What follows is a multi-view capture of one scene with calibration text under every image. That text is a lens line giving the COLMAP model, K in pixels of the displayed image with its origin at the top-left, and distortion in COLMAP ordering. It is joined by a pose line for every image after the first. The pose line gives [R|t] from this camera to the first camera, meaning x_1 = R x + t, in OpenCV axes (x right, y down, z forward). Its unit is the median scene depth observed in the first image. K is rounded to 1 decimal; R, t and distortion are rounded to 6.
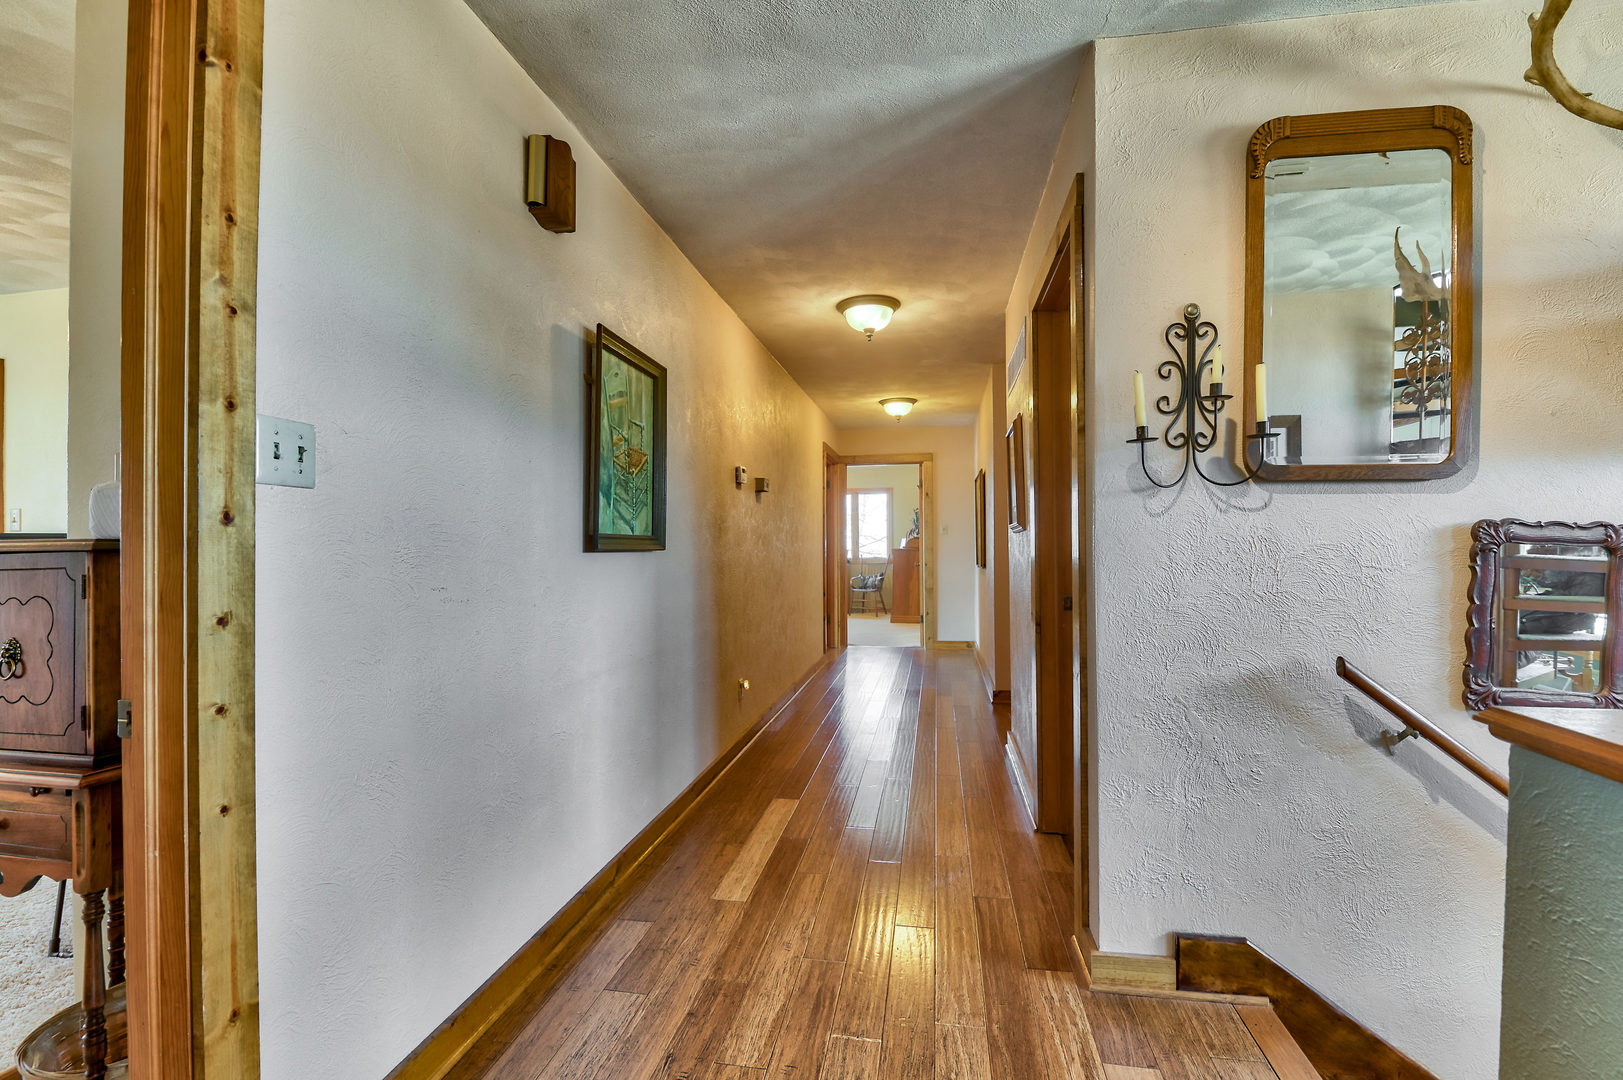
lens RADIAL K [[699.0, 0, 811.5], [0, 699.0, 540.0], [0, 0, 1]] dist [-0.001928, -0.009588]
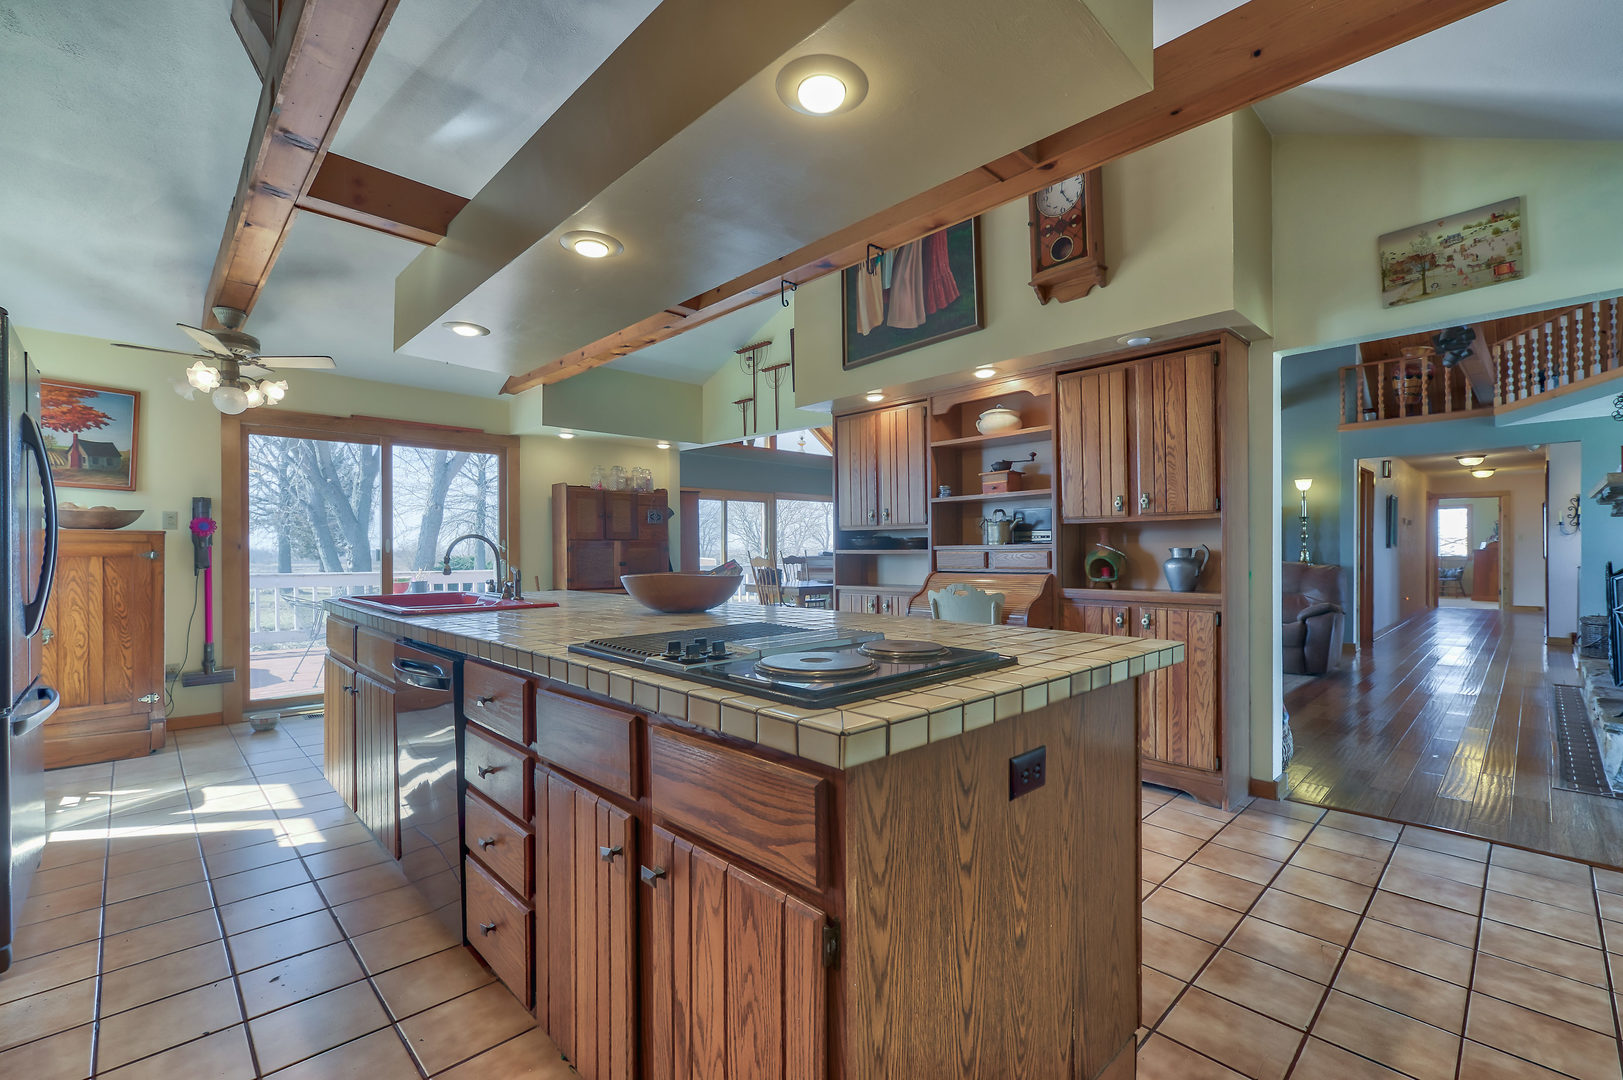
lens RADIAL K [[699.0, 0, 811.5], [0, 699.0, 540.0], [0, 0, 1]] dist [-0.001928, -0.009588]
pose [[0.807721, -0.000109, -0.589564, -0.168707], [0.000614, 1.000000, 0.000657, -0.009835], [0.589564, -0.000892, 0.807721, -1.108341]]
